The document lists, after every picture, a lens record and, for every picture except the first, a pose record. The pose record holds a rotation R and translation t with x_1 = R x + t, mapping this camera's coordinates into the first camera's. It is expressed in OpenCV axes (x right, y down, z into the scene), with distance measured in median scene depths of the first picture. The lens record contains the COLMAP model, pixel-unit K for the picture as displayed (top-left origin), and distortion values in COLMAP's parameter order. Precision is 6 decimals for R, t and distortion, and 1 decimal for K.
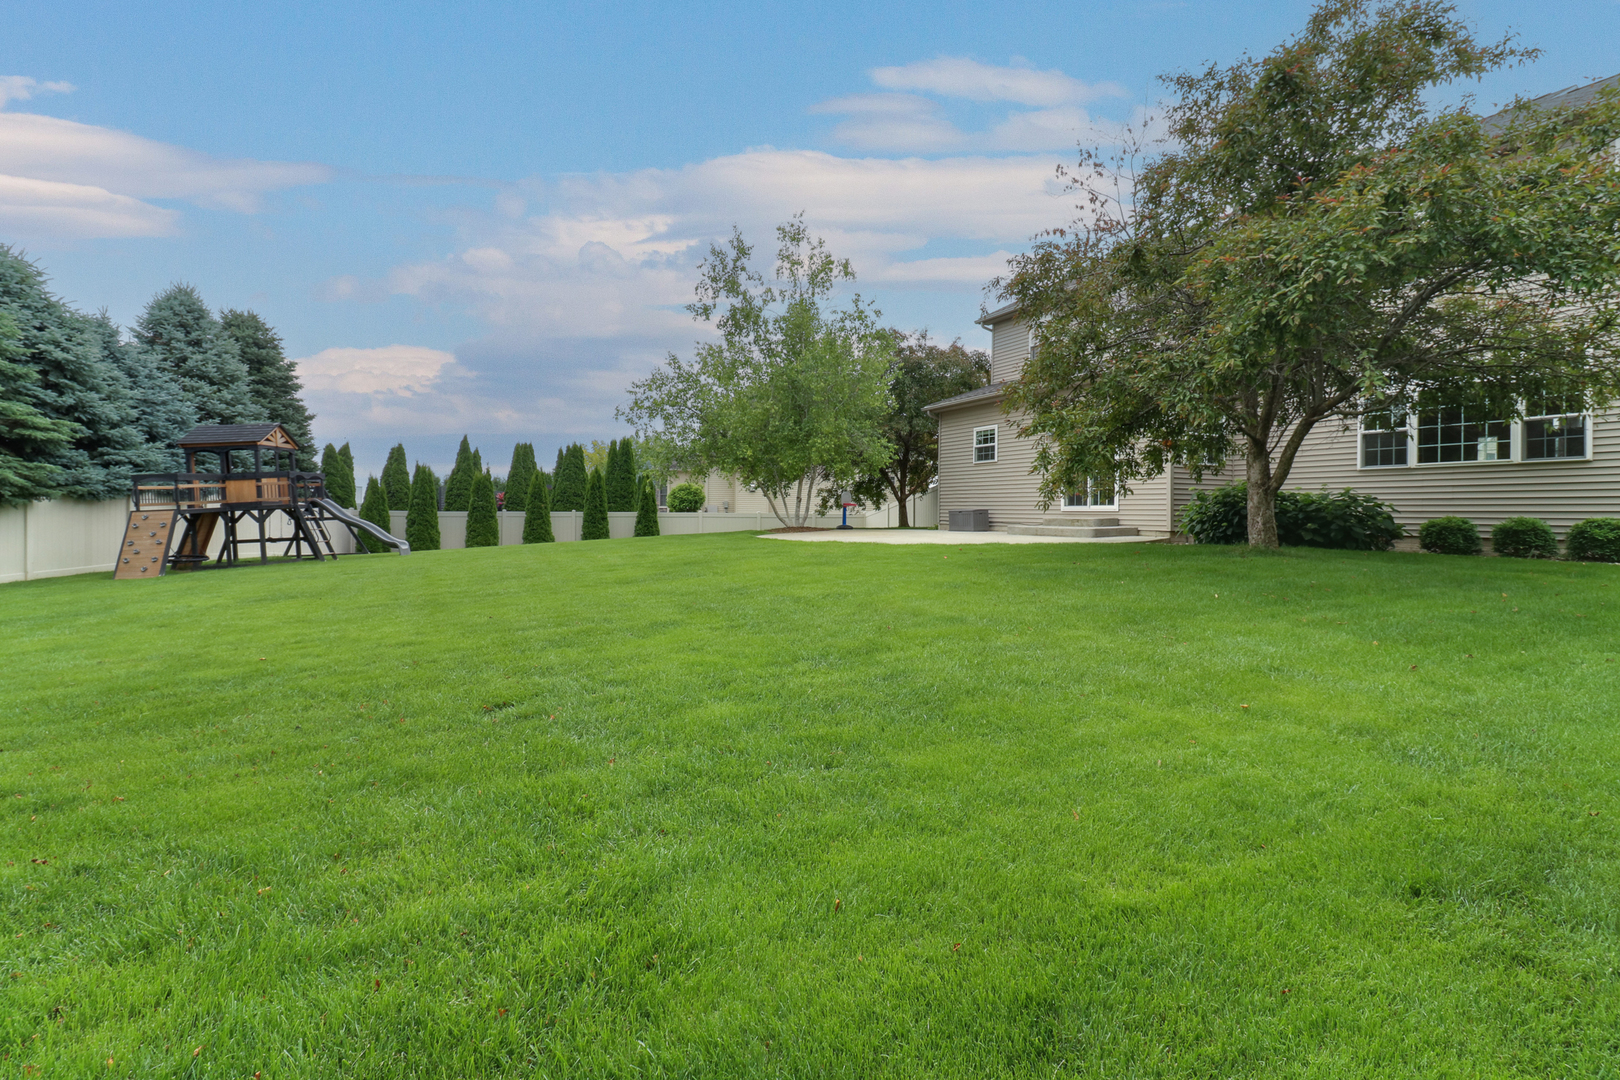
lens RADIAL K [[744.9, 0, 817.6], [0, 744.9, 512.7], [0, 0, 1]] dist [0.024270, -0.018096]
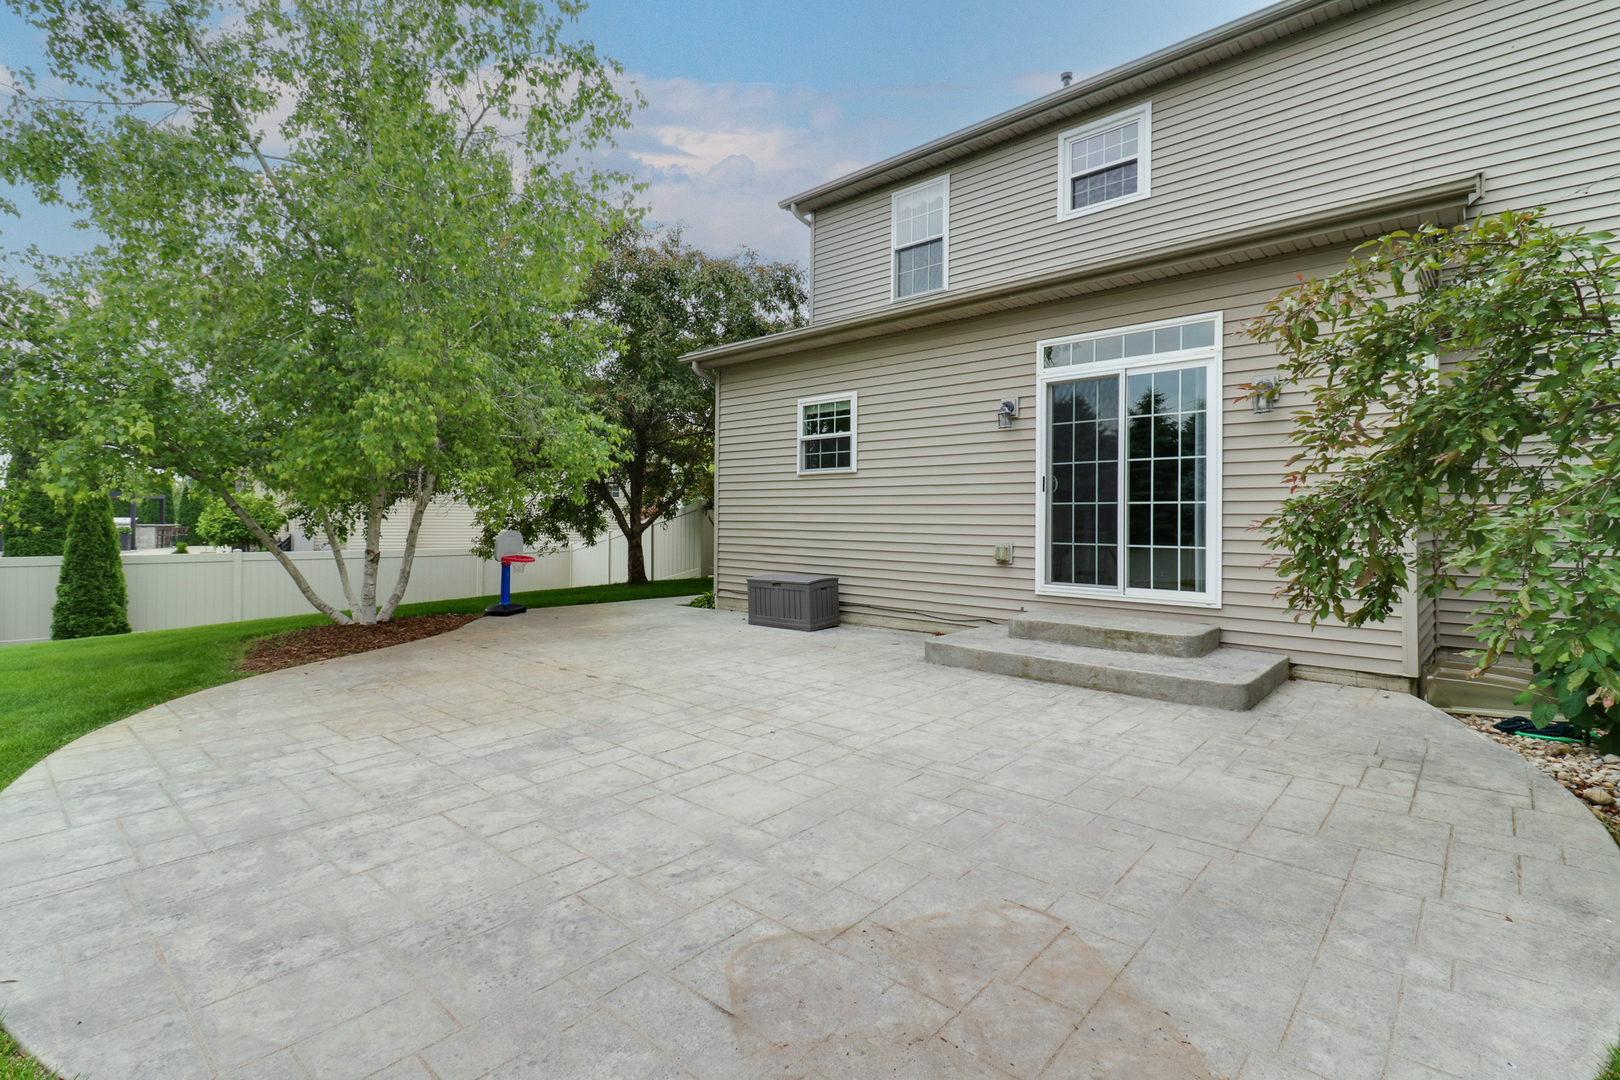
lens RADIAL K [[744.9, 0, 817.6], [0, 744.9, 512.7], [0, 0, 1]] dist [0.024270, -0.018096]
pose [[0.933995, -0.001095, 0.357284, 0.050016], [0.002579, 0.999990, -0.003675, -0.036581], [-0.357276, 0.004354, 0.933989, 0.506842]]
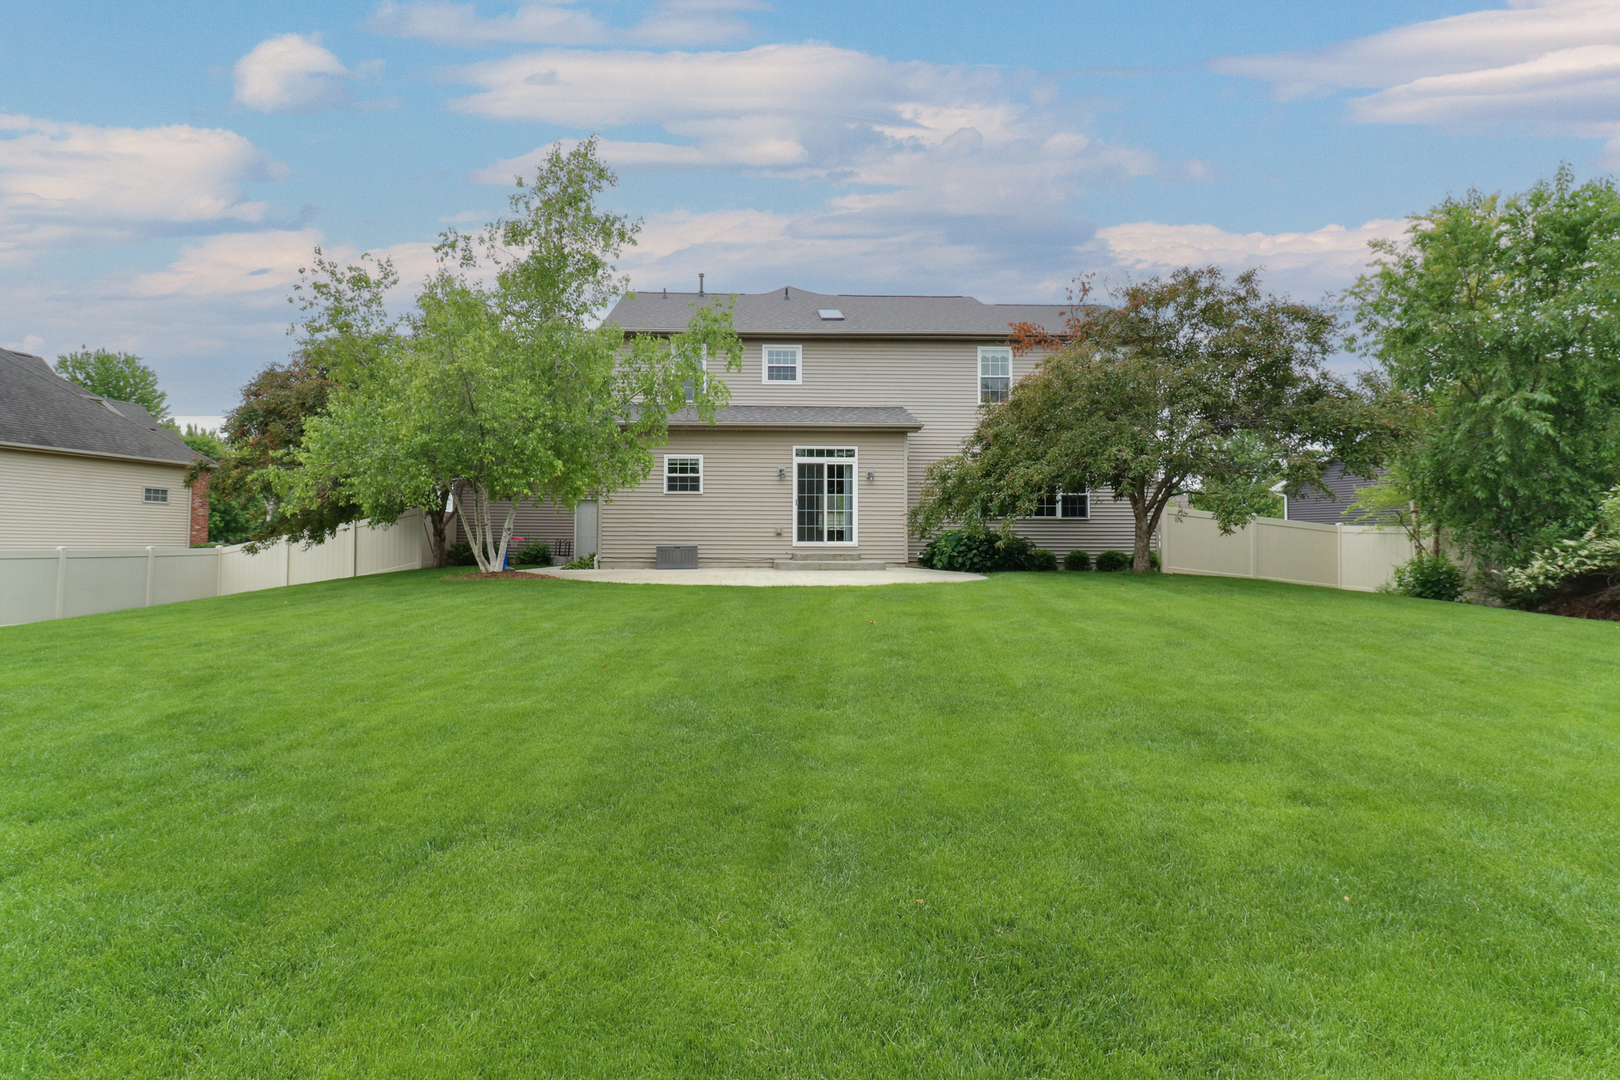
lens RADIAL K [[744.9, 0, 817.6], [0, 744.9, 512.7], [0, 0, 1]] dist [0.024270, -0.018096]
pose [[0.400428, 0.038680, 0.915512, -0.479805], [0.003667, 0.999033, -0.043813, -0.003003], [-0.916321, 0.020901, 0.399899, 0.425413]]
